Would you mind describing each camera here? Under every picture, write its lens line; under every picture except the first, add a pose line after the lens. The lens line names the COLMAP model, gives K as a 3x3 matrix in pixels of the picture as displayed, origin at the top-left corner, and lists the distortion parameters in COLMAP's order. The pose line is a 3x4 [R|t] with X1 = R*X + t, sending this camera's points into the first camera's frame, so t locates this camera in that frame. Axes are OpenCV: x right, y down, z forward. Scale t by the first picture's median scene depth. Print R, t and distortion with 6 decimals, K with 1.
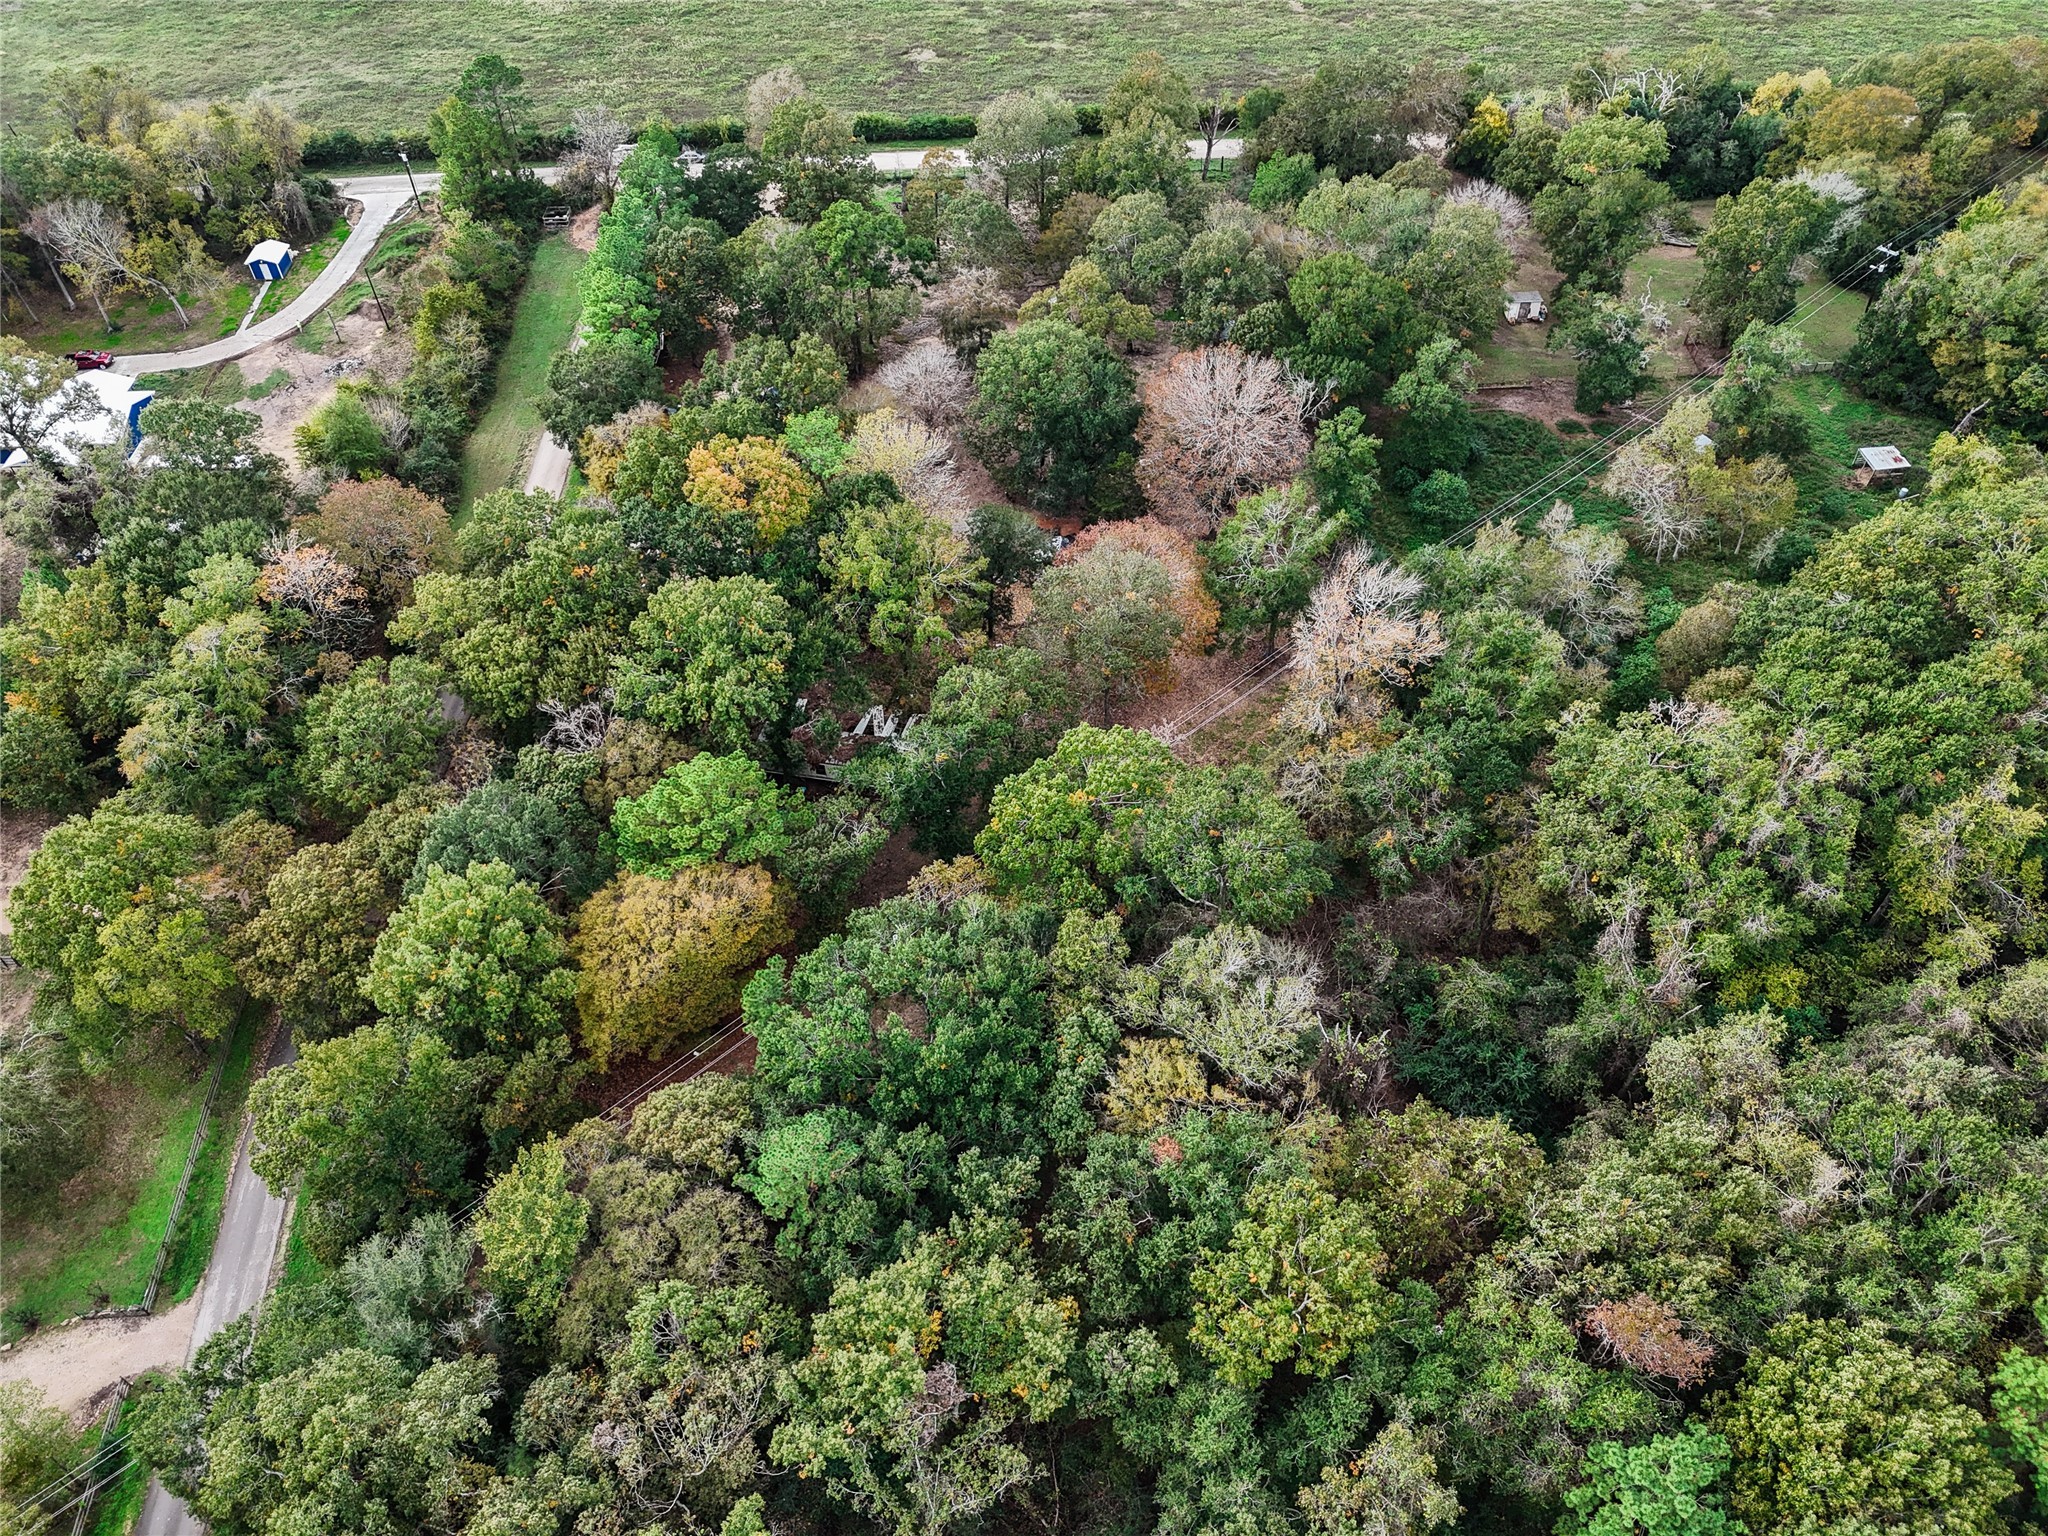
lens RADIAL K [[1521.5, 0, 1024.0], [0, 1521.5, 768.0], [0, 0, 1]] dist [0.070378, -0.064215]
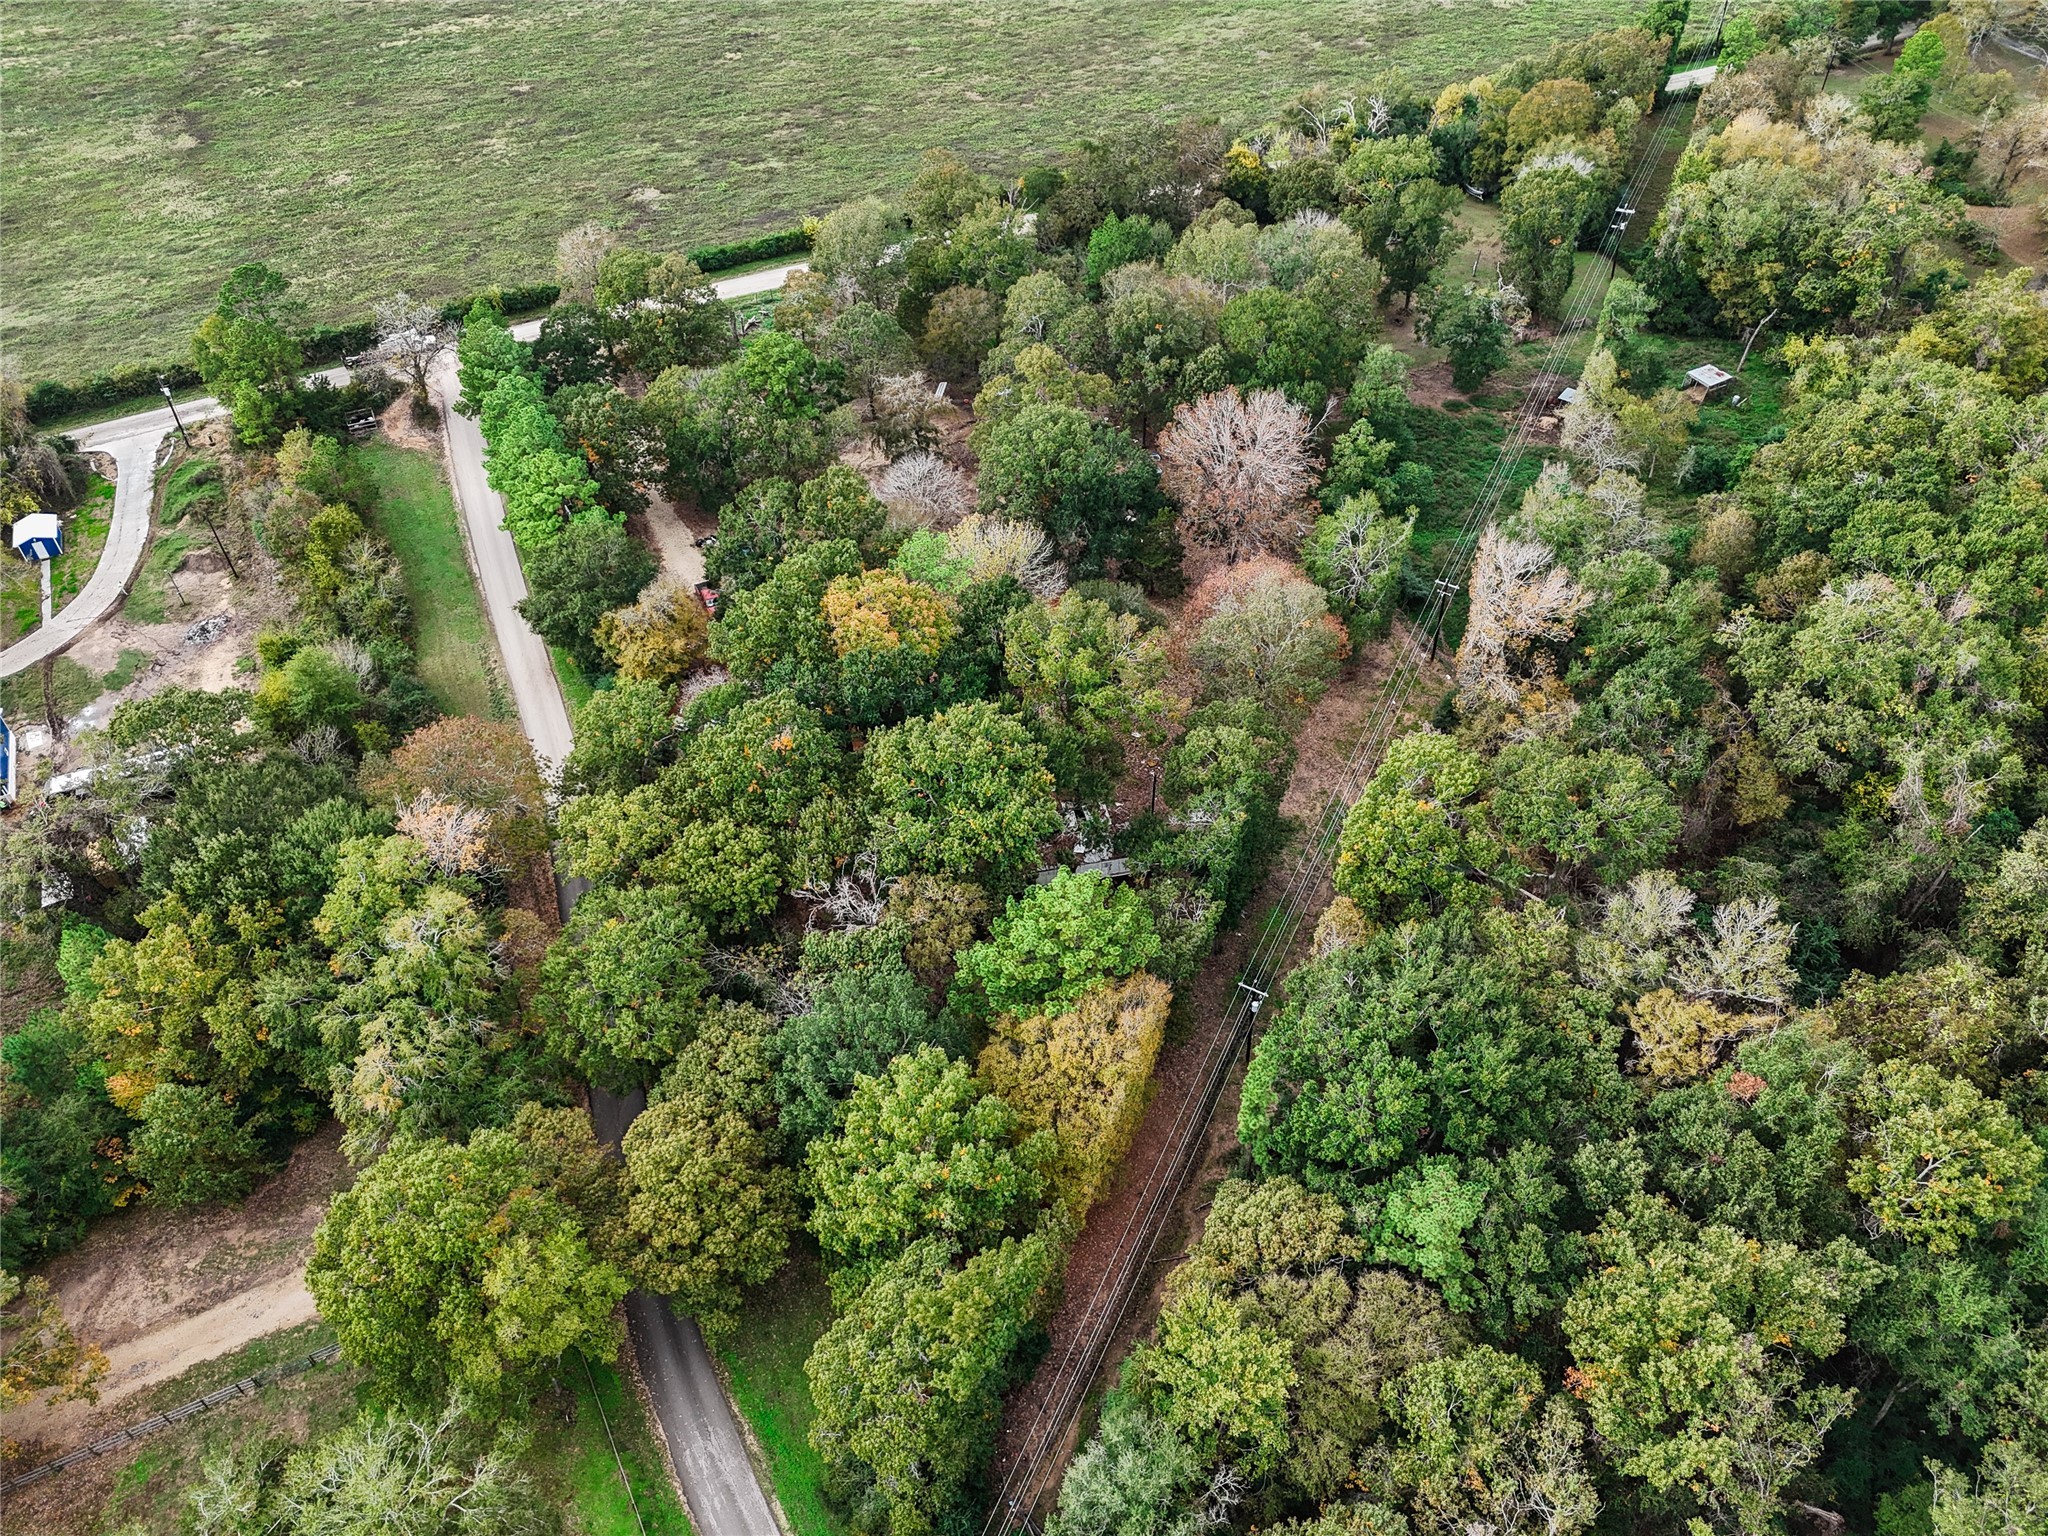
lens RADIAL K [[1521.5, 0, 1024.0], [0, 1521.5, 768.0], [0, 0, 1]] dist [0.070378, -0.064215]
pose [[0.917423, -0.269782, 0.292493, -0.433144], [0.286580, 0.957934, -0.015323, -0.058355], [-0.276055, 0.097880, 0.956145, 0.069701]]
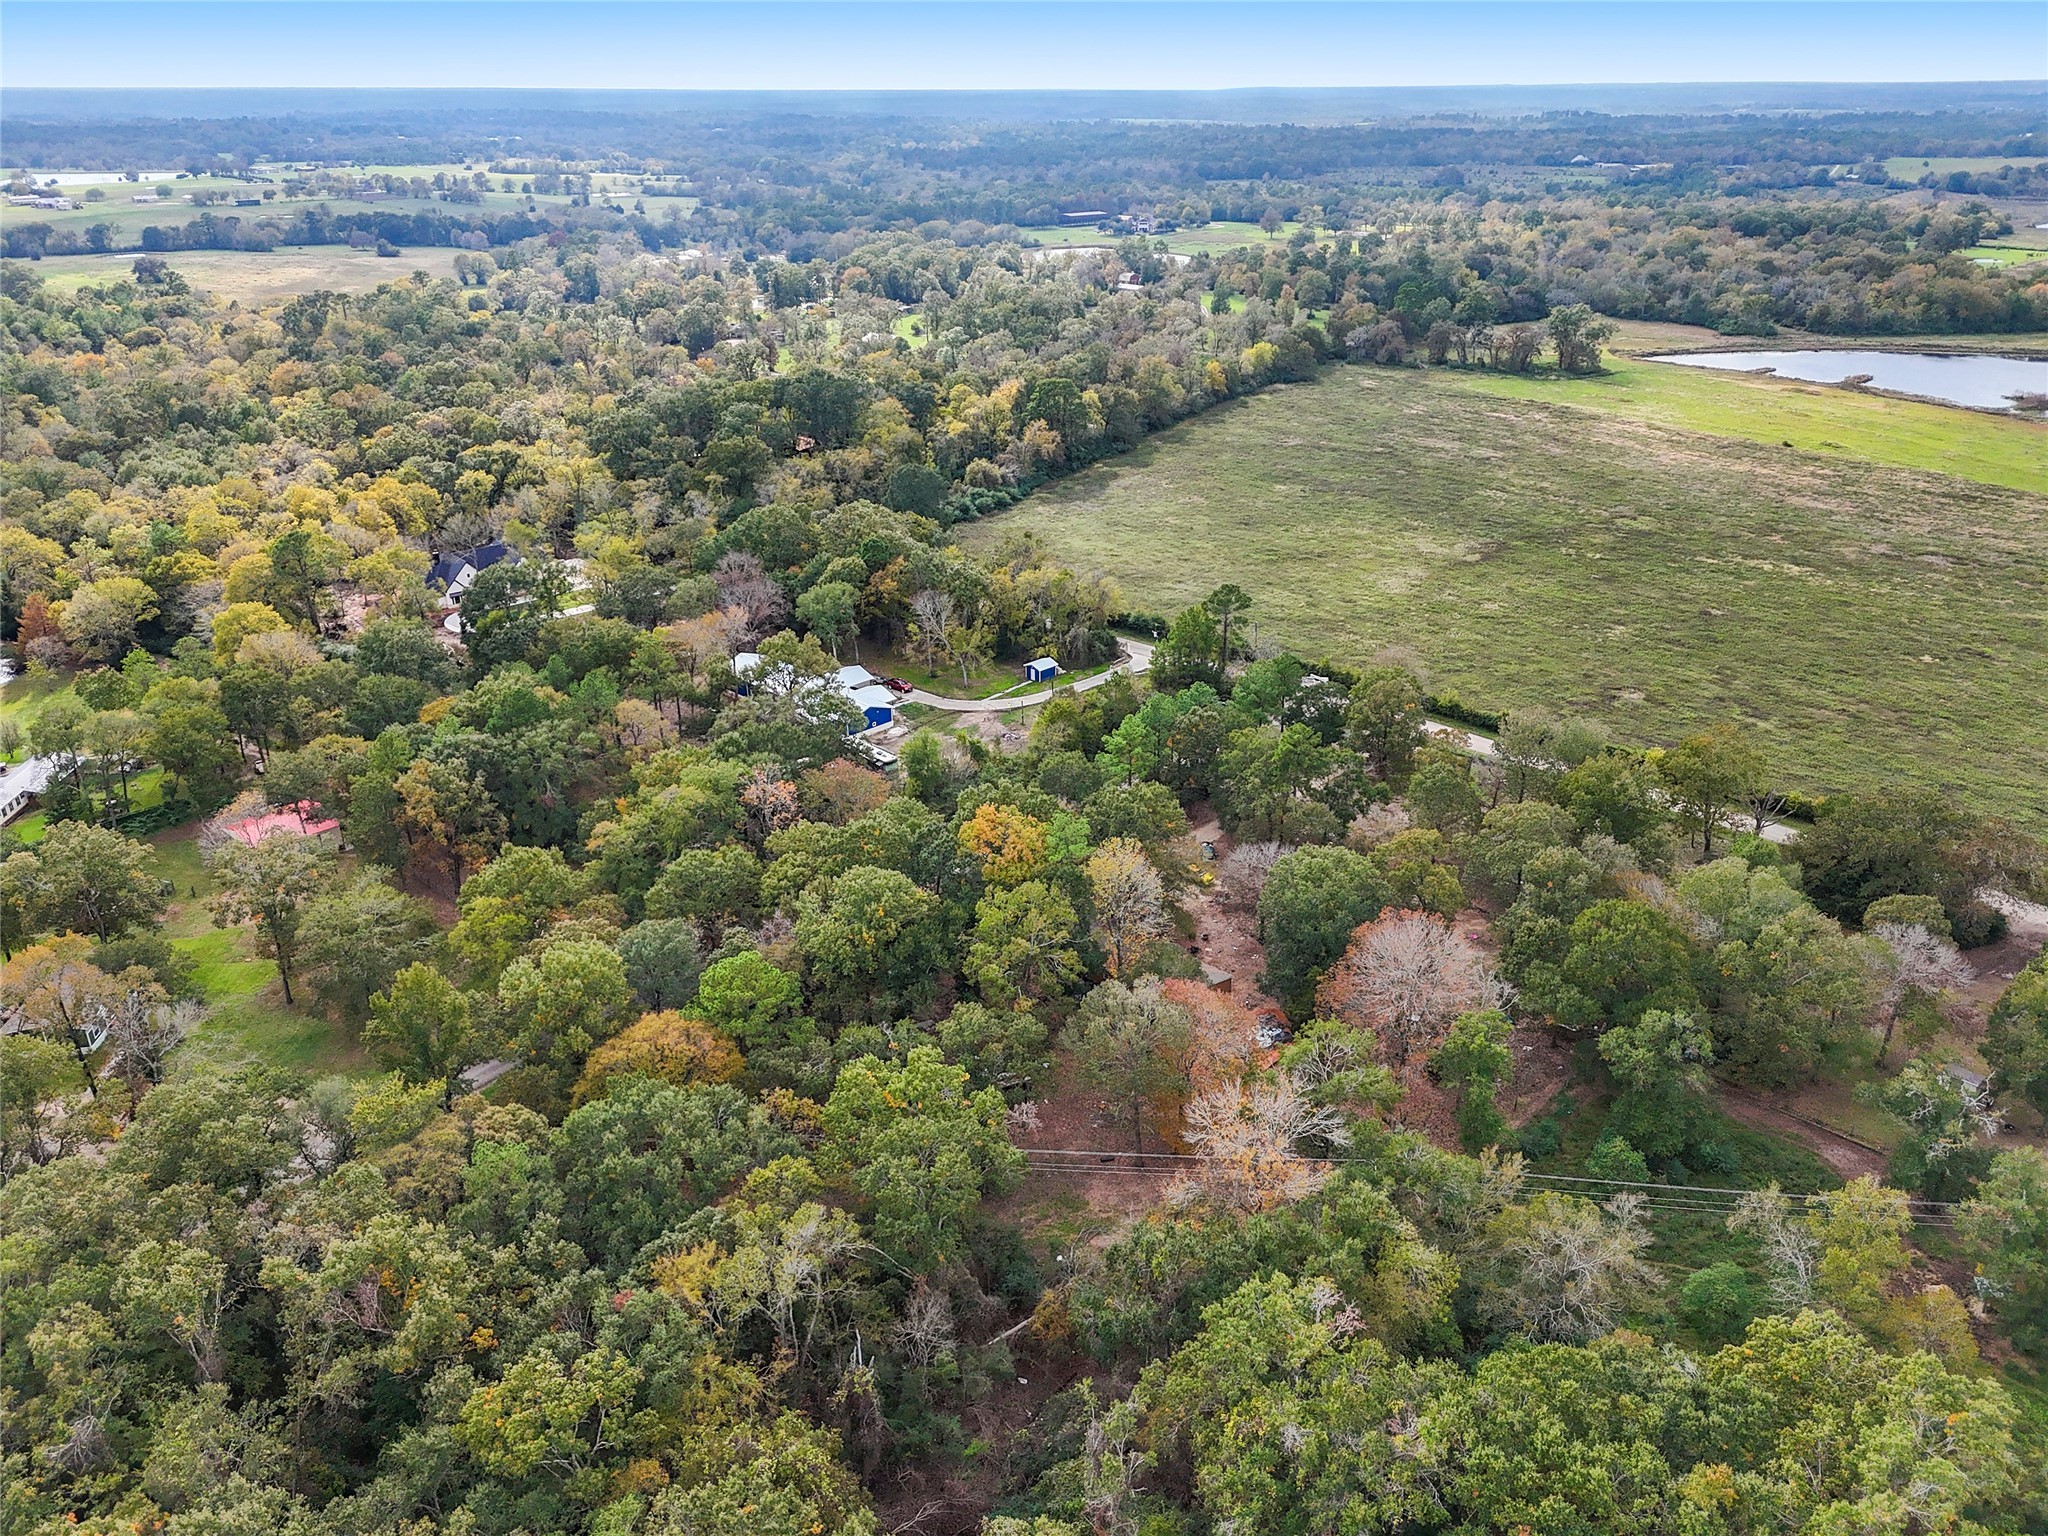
lens RADIAL K [[1521.5, 0, 1024.0], [0, 1521.5, 768.0], [0, 0, 1]] dist [0.070378, -0.064215]
pose [[0.680981, 0.312193, -0.662421, 0.690472], [-0.531897, 0.832615, -0.154396, -0.054530], [0.503340, 0.457480, 0.733049, 0.048257]]
